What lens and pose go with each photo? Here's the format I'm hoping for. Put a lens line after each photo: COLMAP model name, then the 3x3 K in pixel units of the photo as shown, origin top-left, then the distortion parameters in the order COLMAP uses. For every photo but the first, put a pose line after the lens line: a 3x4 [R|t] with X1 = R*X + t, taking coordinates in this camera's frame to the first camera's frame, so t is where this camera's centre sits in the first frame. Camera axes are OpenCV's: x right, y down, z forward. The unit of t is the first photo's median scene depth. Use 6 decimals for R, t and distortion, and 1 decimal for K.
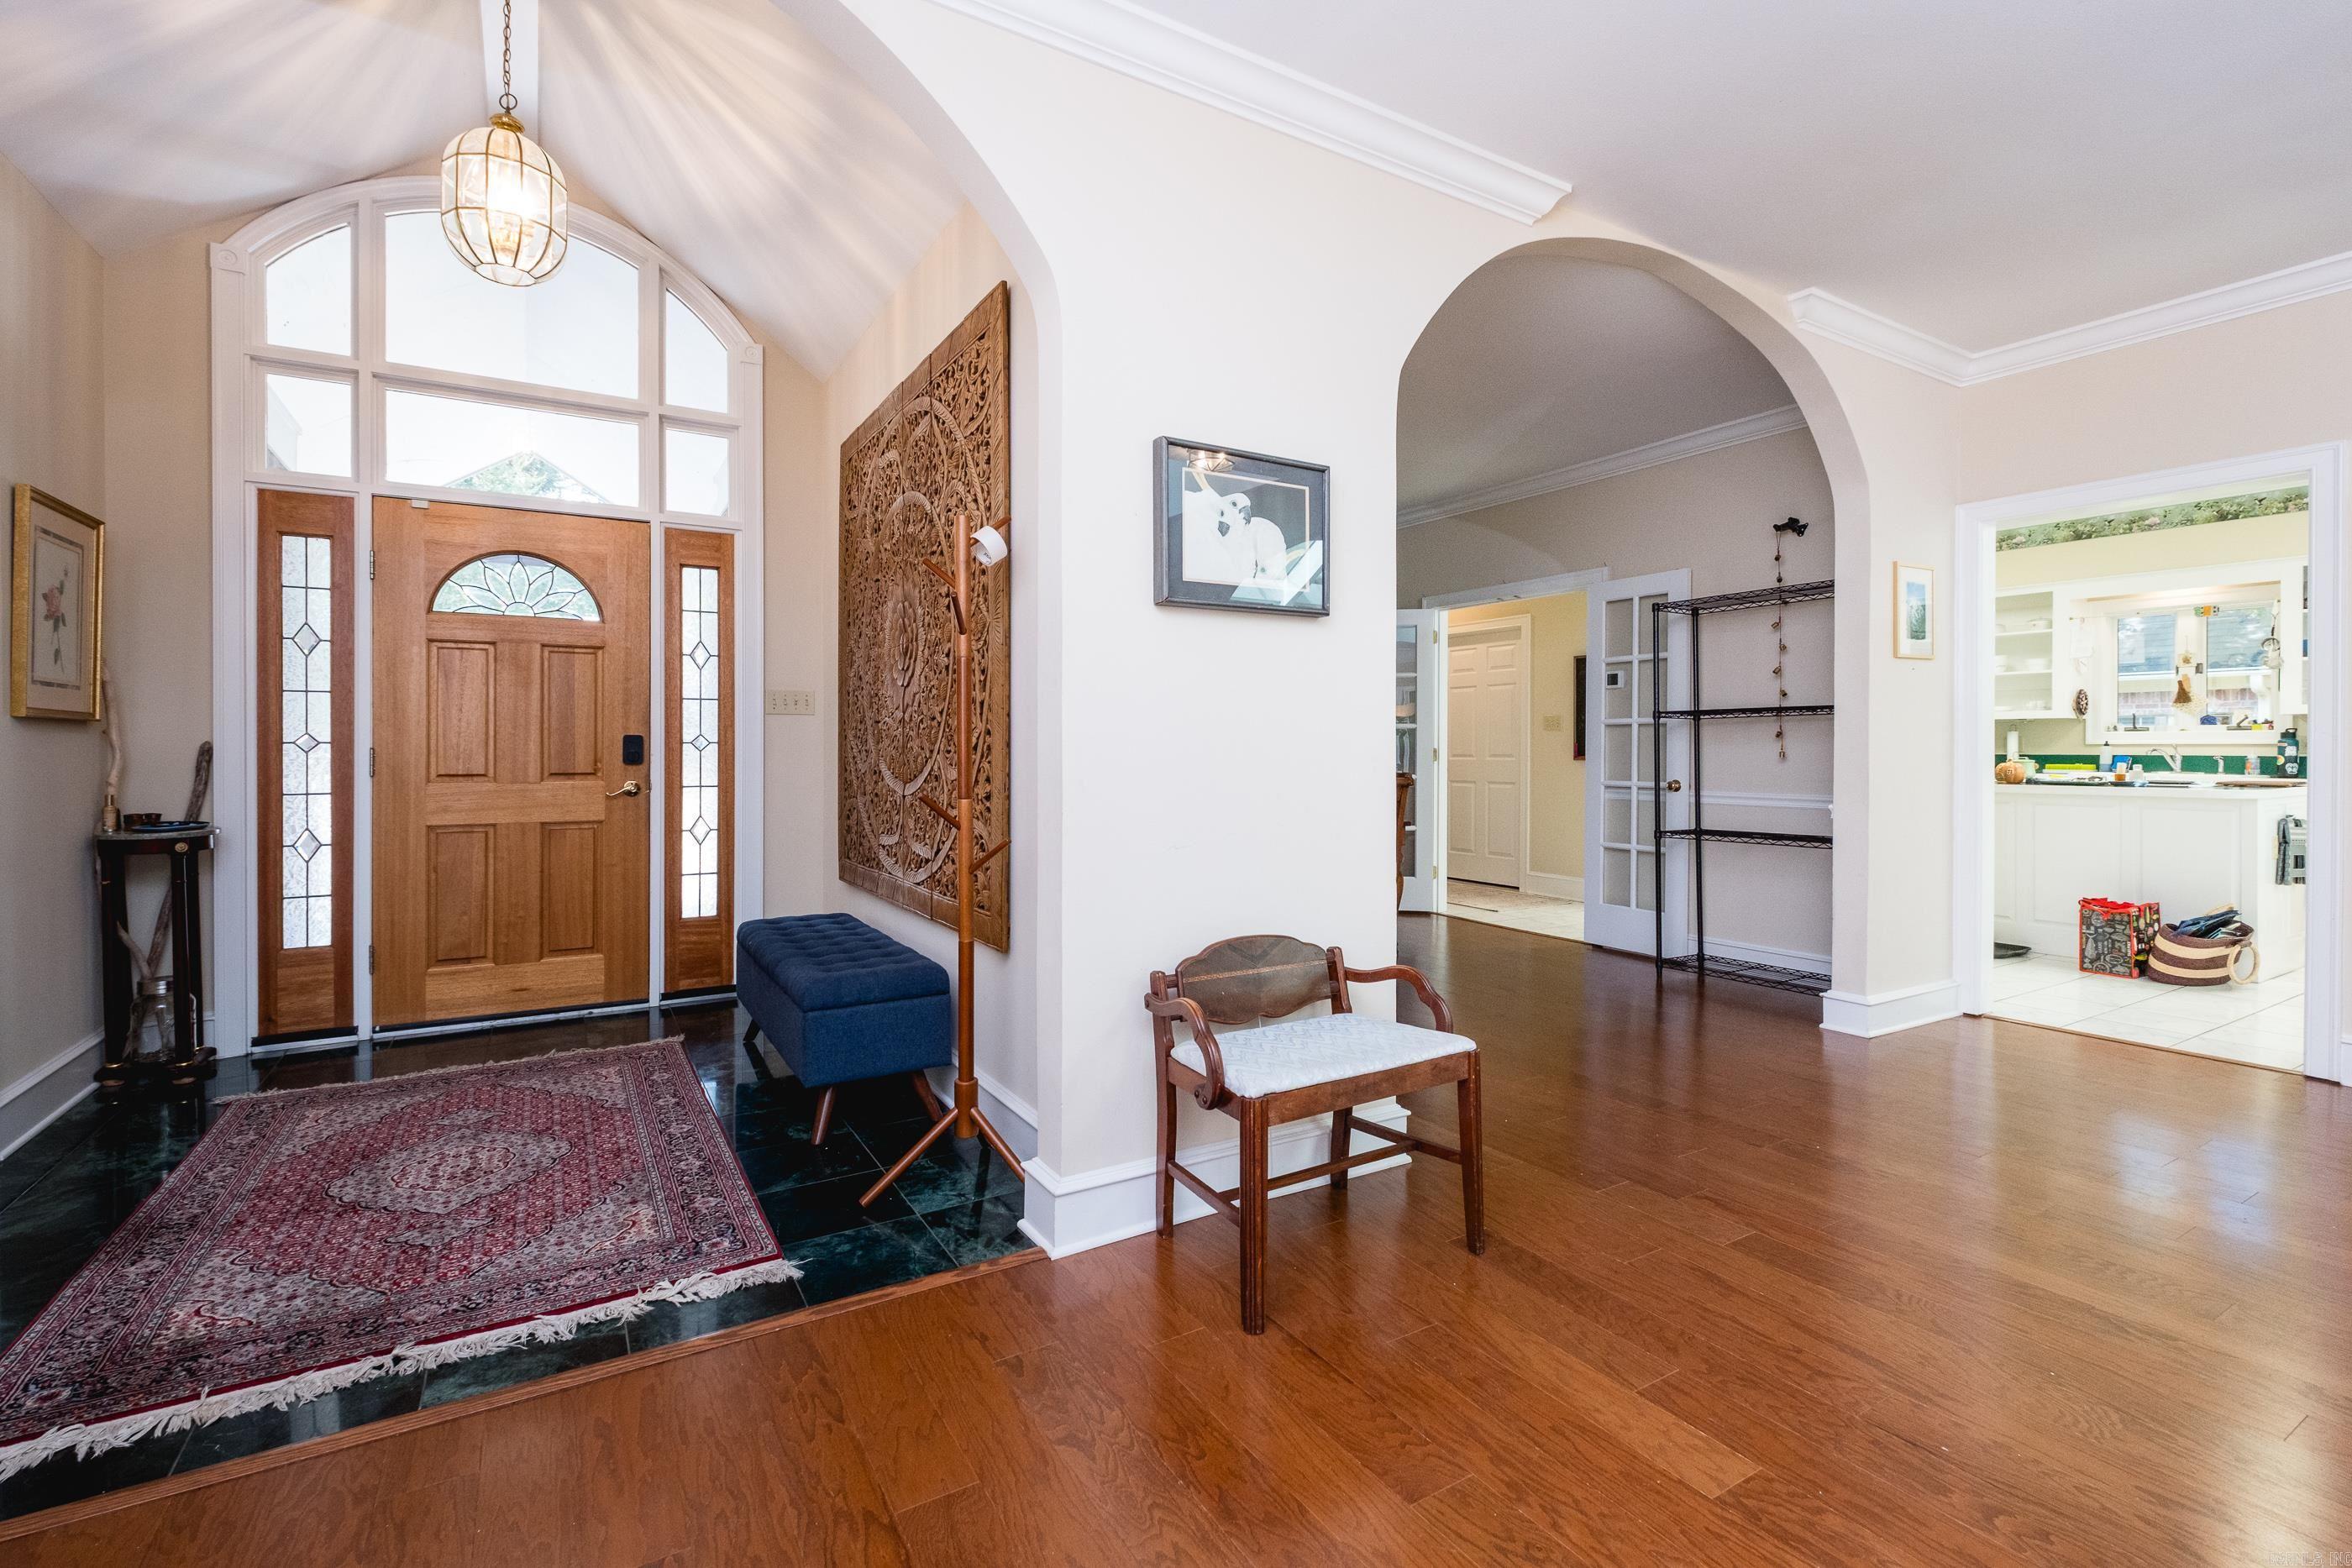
lens RADIAL K [[1005.9, 0, 1220.3], [0, 1005.9, 752.7], [0, 0, 1]] dist [0.001058, -0.001879]
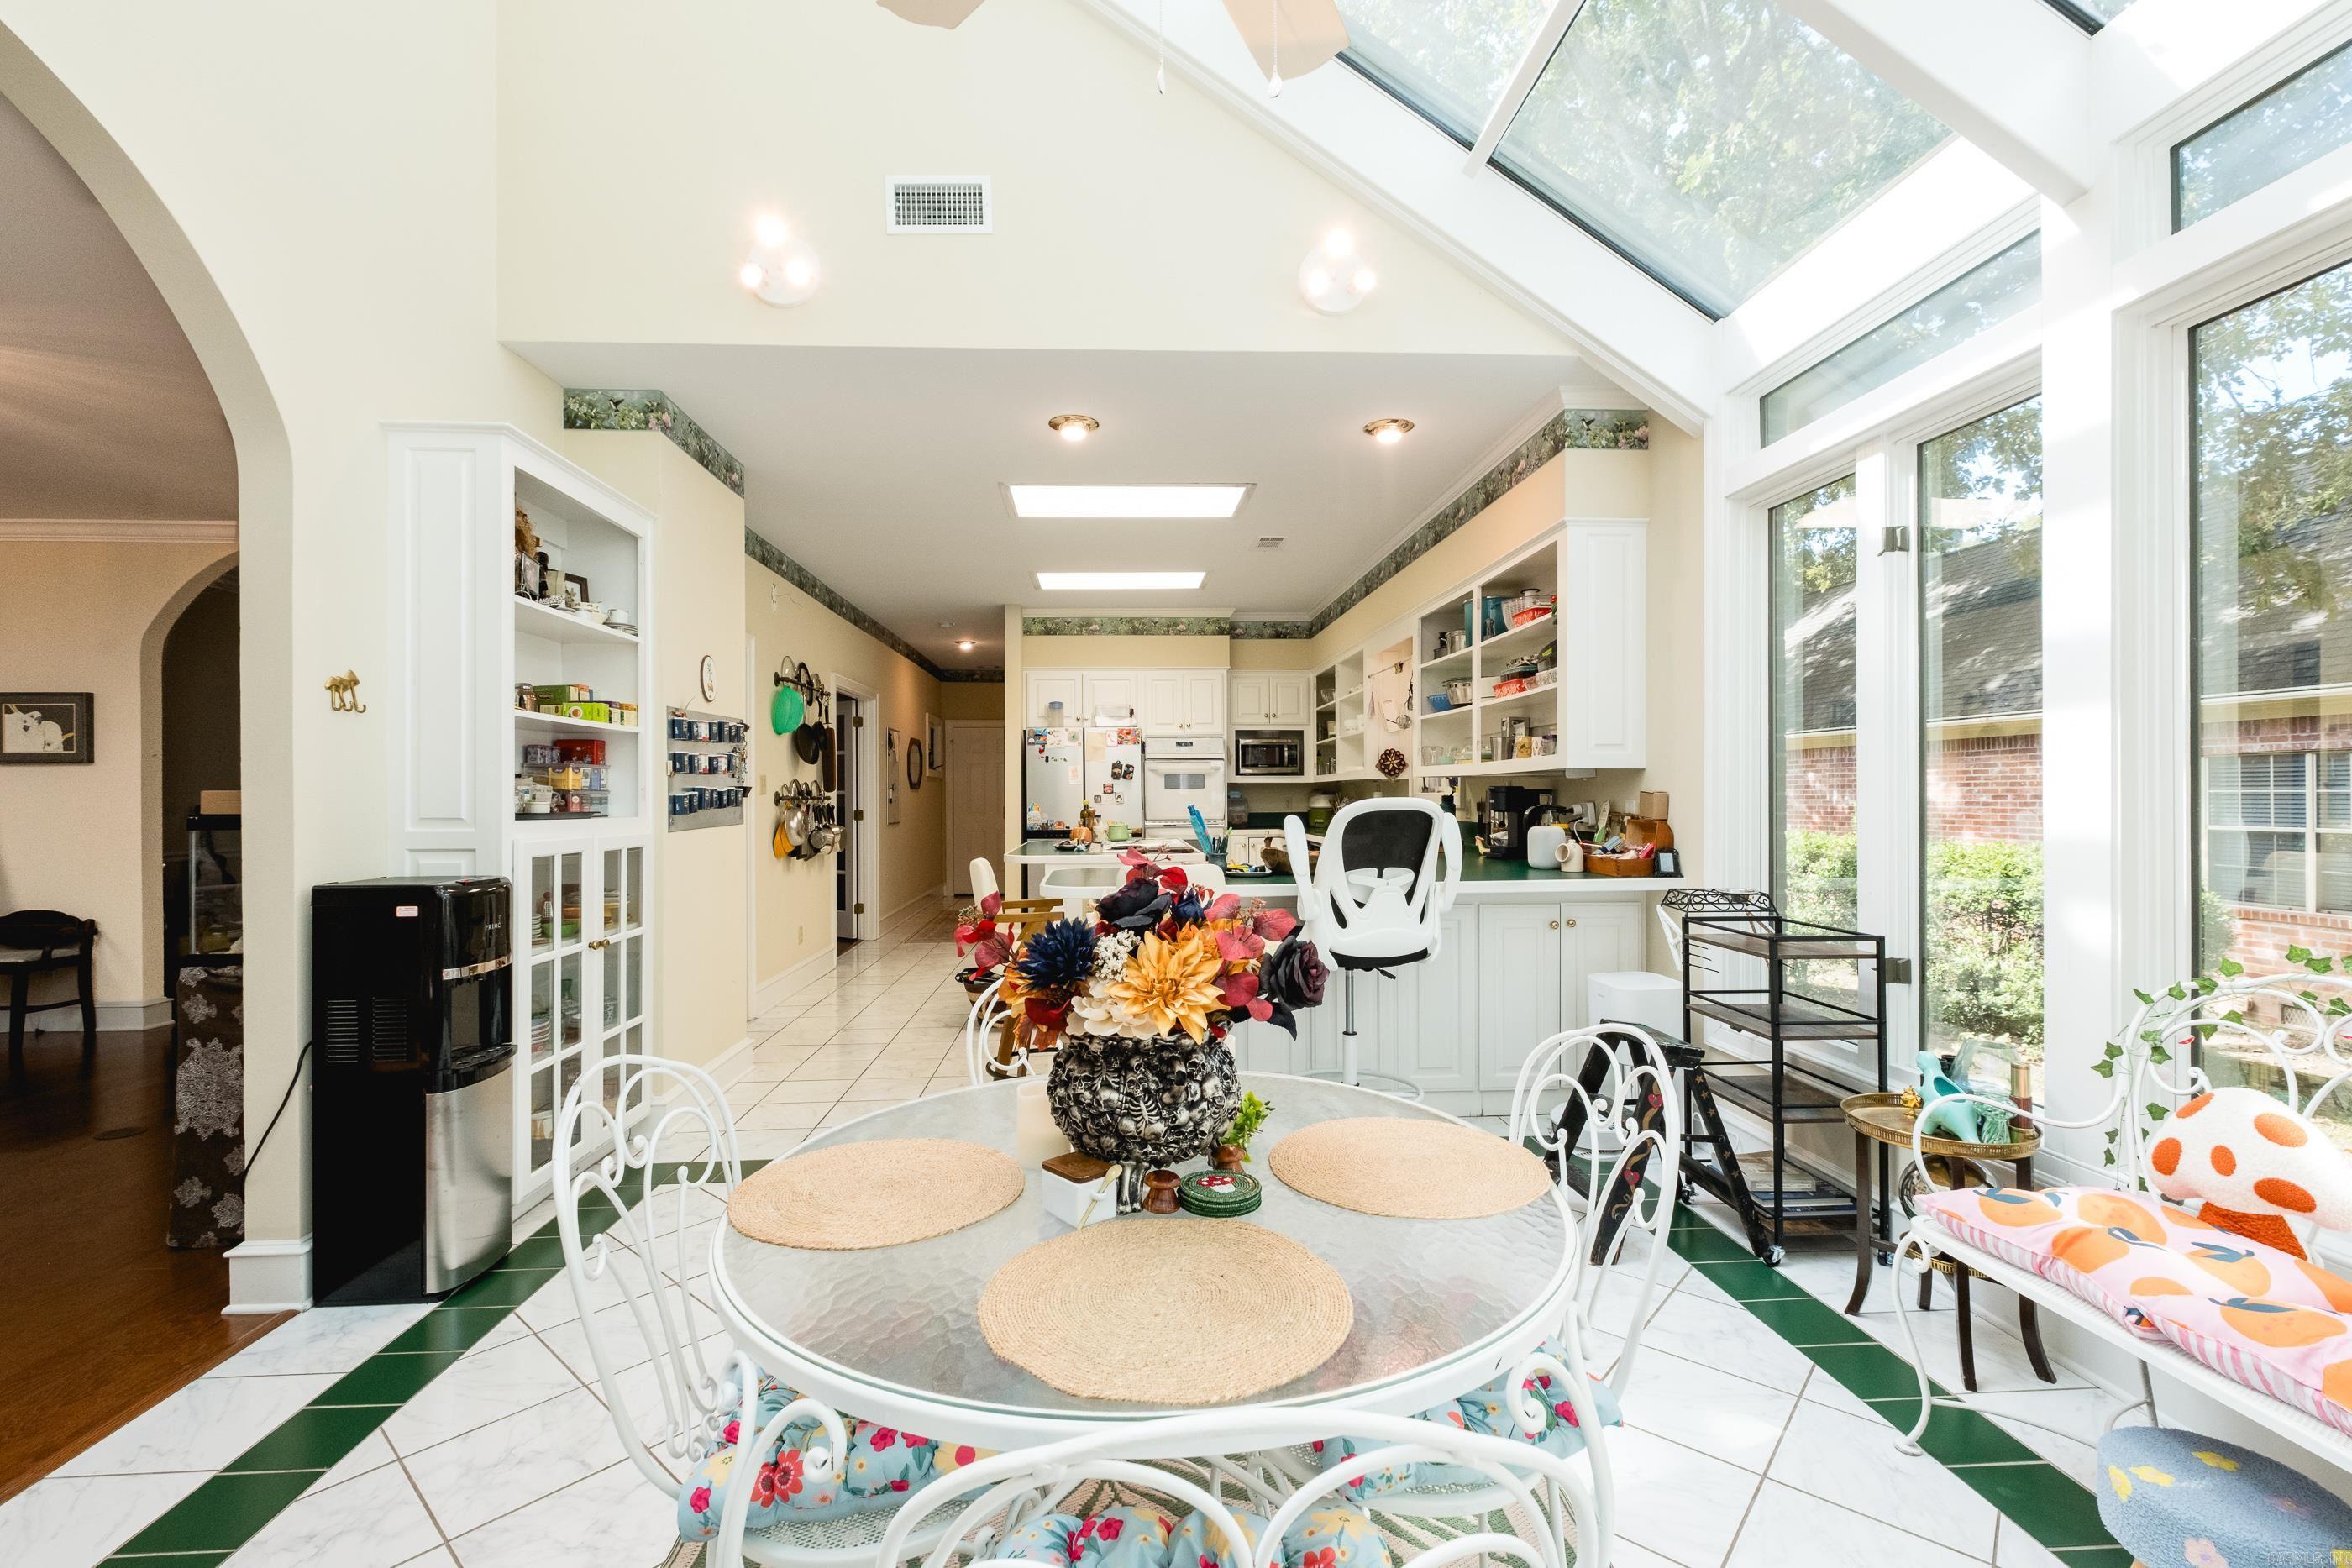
lens RADIAL K [[1005.9, 0, 1186.2], [0, 1005.9, 795.7], [0, 0, 1]] dist [0.001058, -0.001879]
pose [[0.872423, -0.004877, -0.488728, 1.959348], [0.005282, 0.999986, -0.000550, -0.033416], [0.488724, -0.002101, 0.872436, 0.180633]]
